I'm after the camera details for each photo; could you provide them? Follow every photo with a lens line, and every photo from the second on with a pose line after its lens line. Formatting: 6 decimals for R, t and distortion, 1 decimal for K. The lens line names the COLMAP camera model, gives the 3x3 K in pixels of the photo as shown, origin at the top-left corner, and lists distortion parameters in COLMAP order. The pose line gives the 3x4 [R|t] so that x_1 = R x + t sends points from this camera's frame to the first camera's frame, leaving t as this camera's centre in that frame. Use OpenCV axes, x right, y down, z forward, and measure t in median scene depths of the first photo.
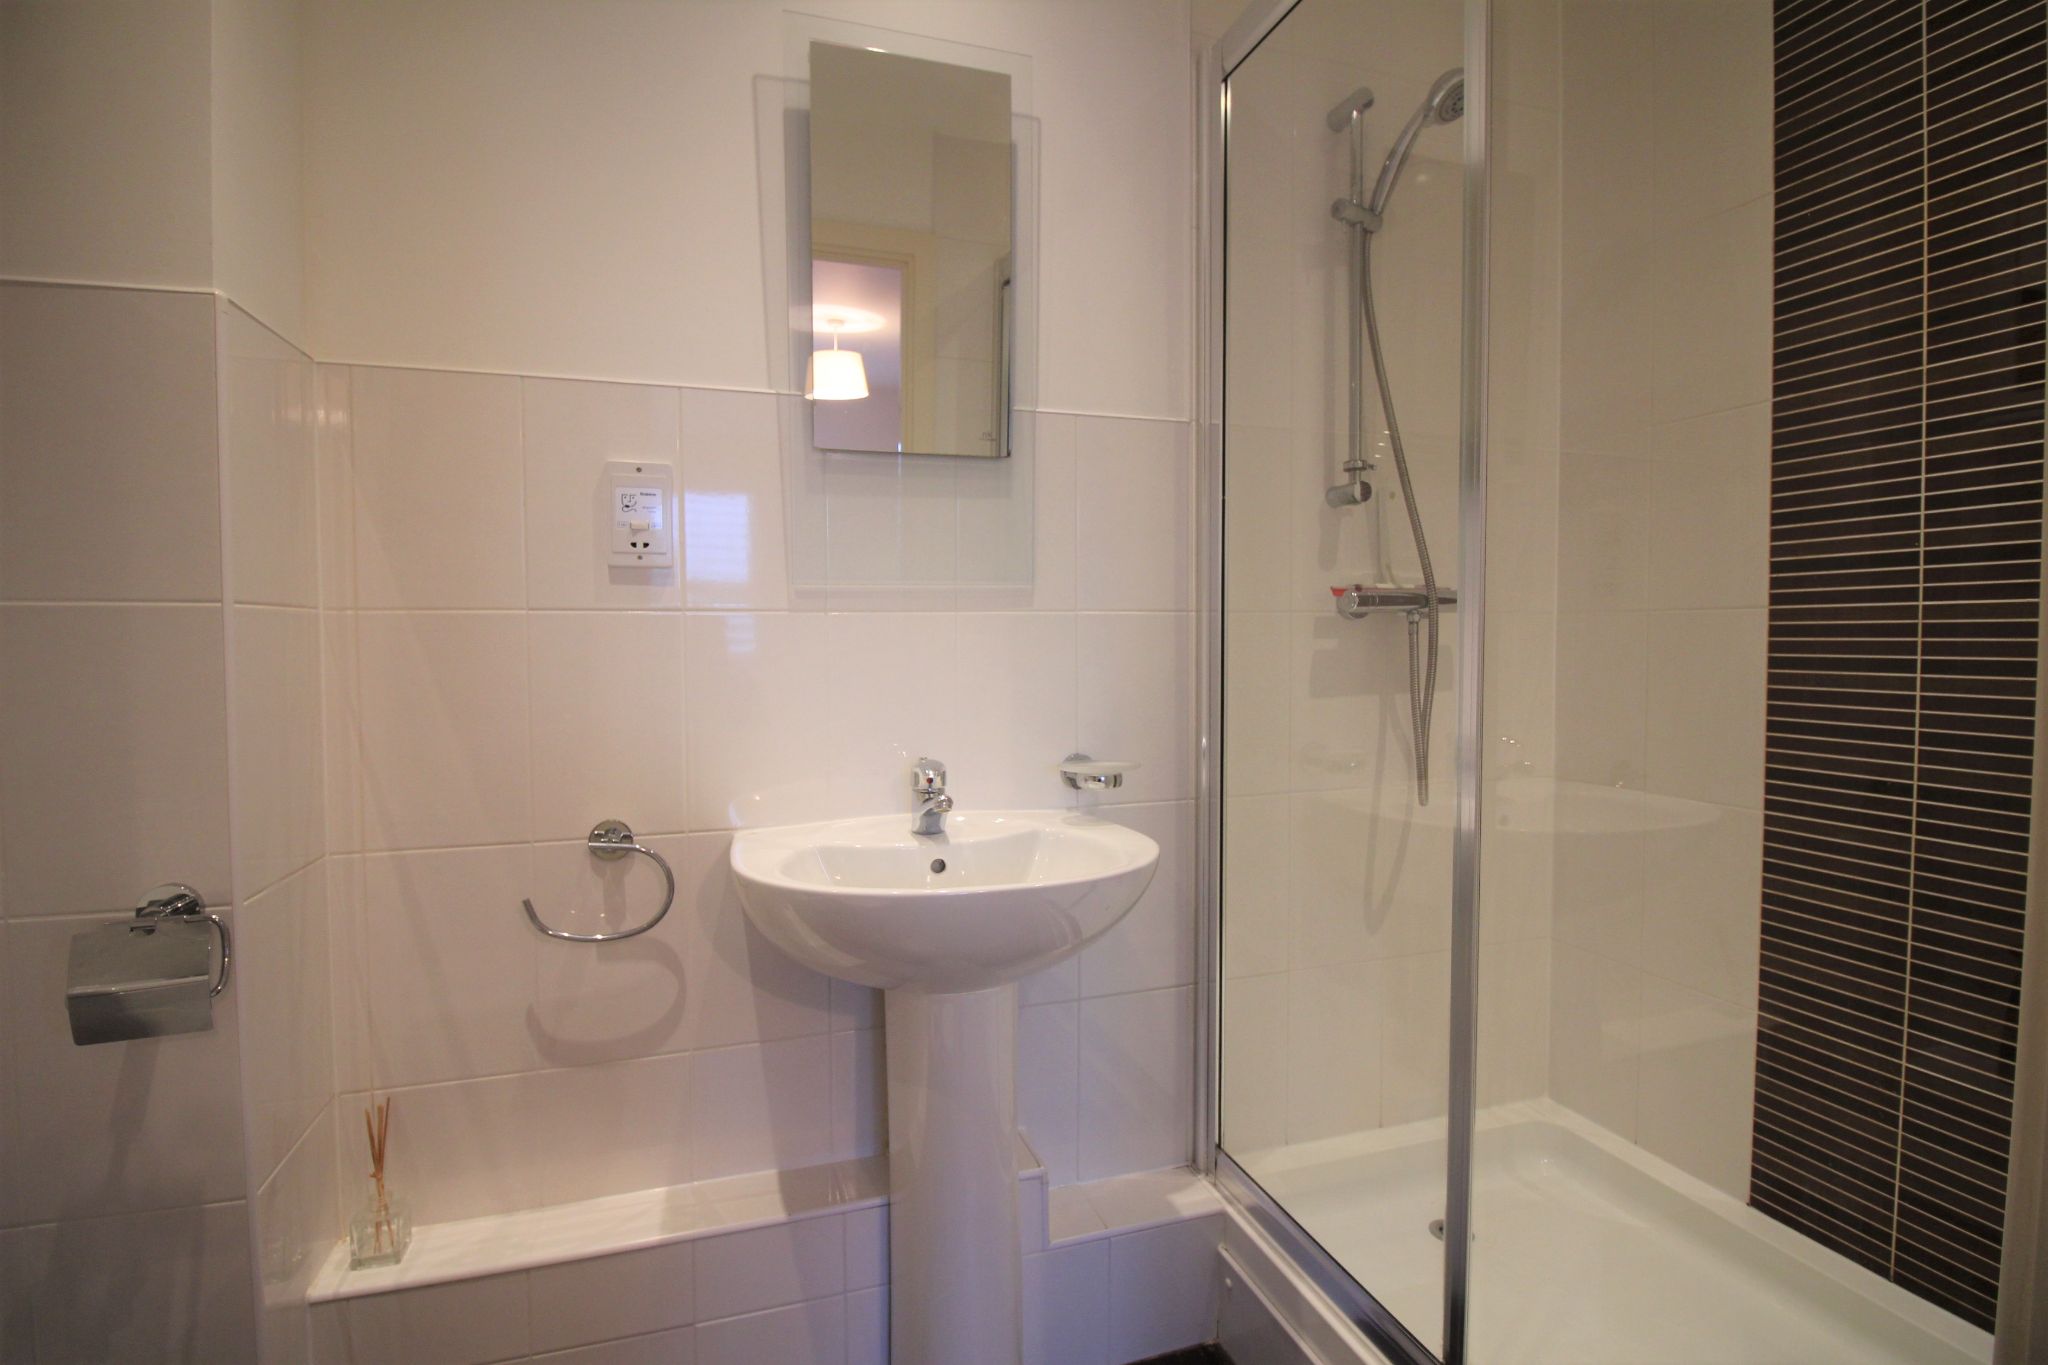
lens RADIAL K [[953.2, 0, 1020.6], [0, 953.2, 668.1], [0, 0, 1]] dist [-0.005520, -0.000135]
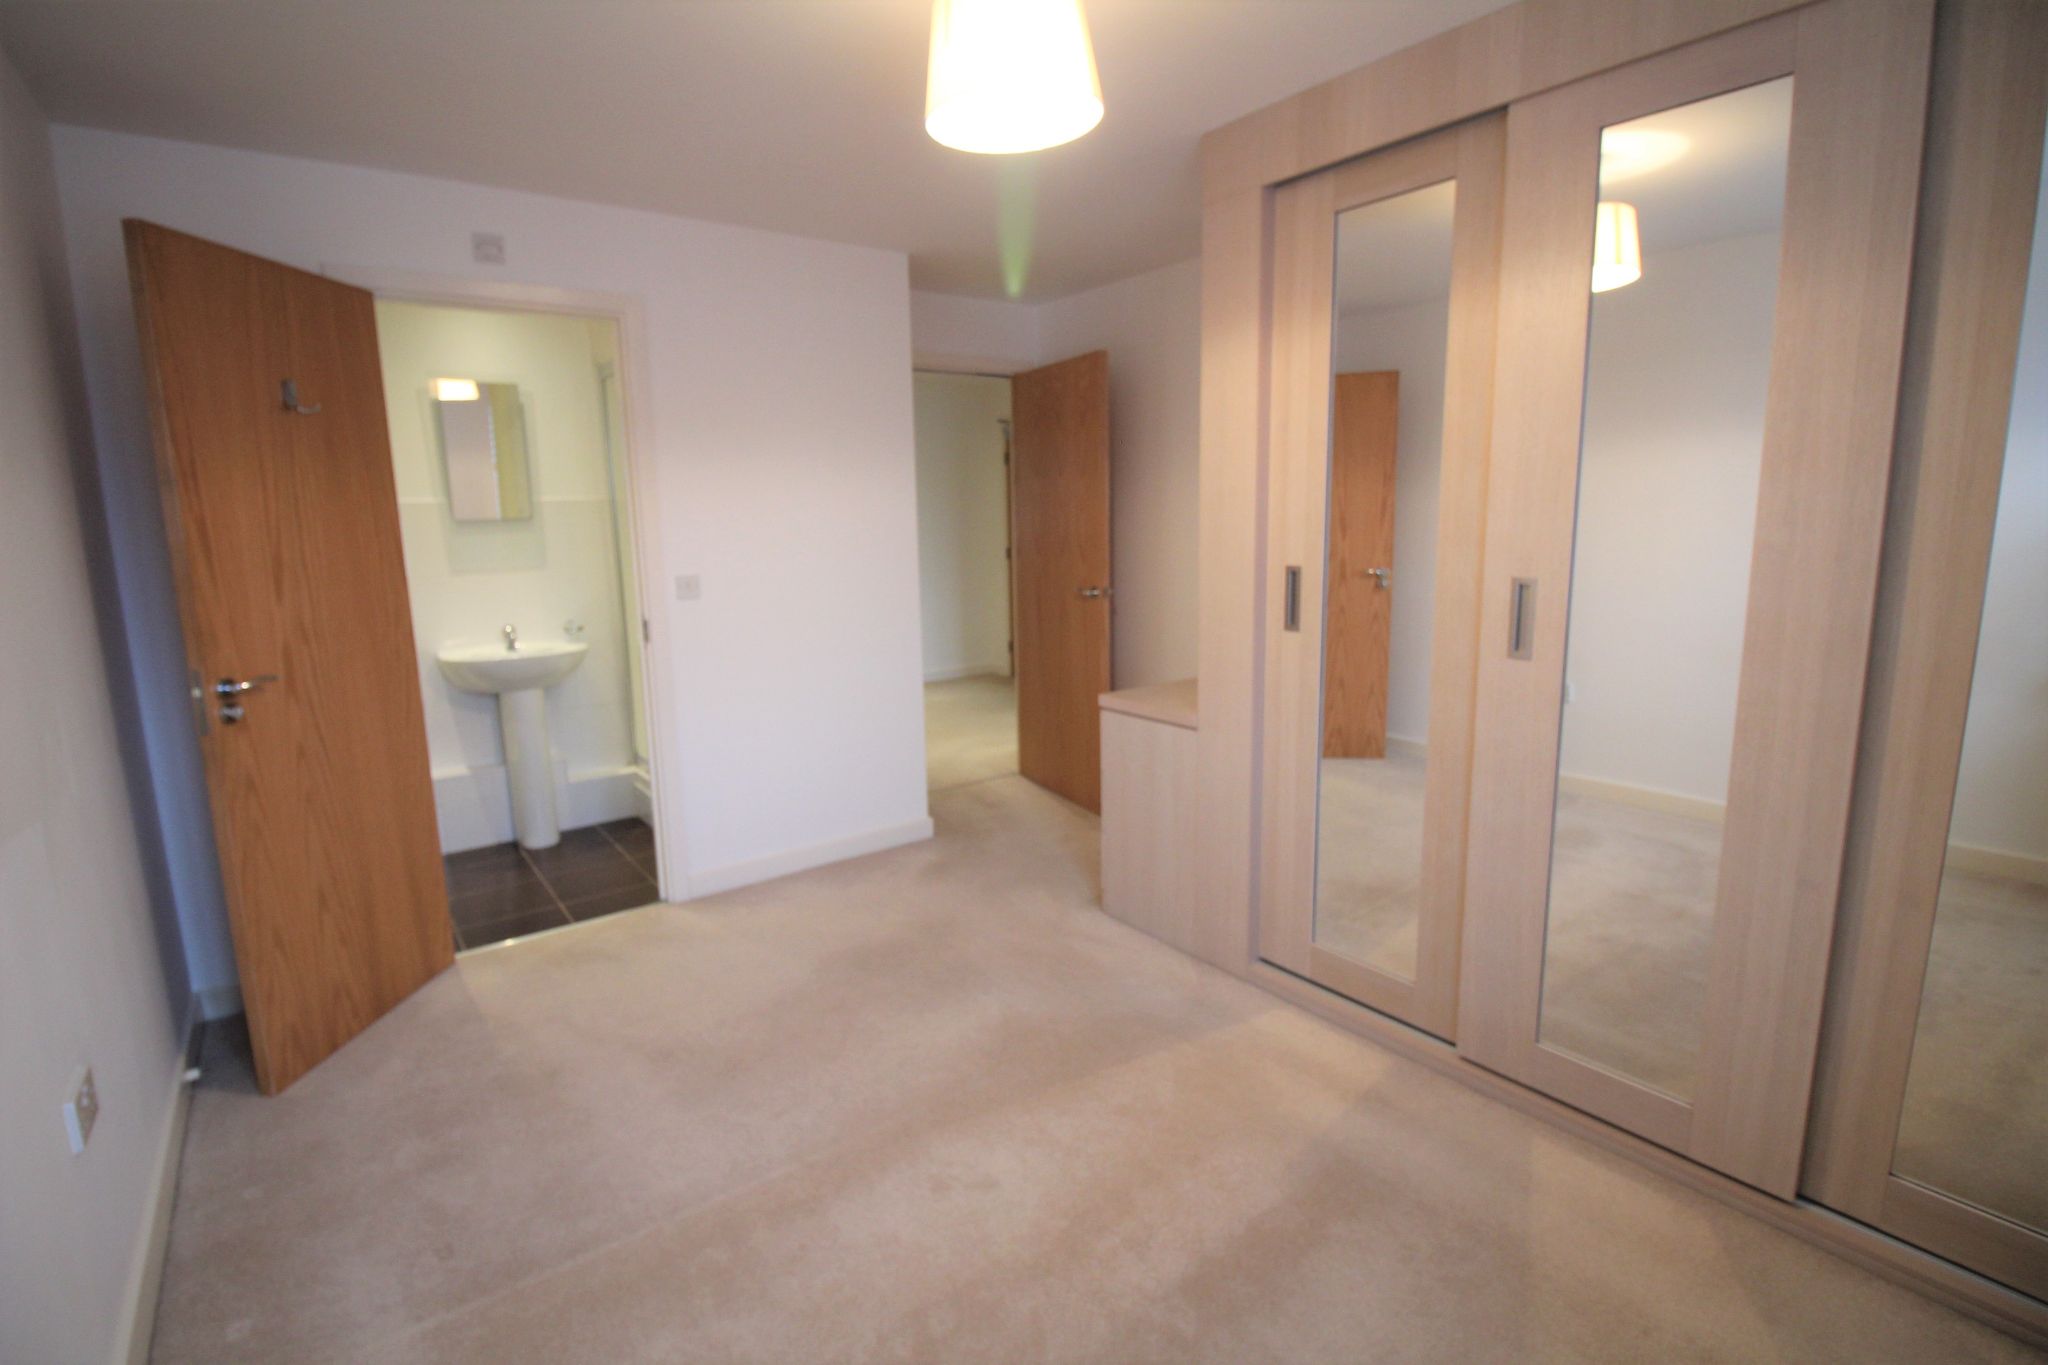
lens RADIAL K [[953.2, 0, 1020.6], [0, 953.2, 668.1], [0, 0, 1]] dist [-0.005520, -0.000135]
pose [[0.940420, -0.072153, 0.332270, 0.415200], [0.030660, 0.991239, 0.128472, -0.104748], [-0.338629, -0.110631, 0.934394, -2.370041]]
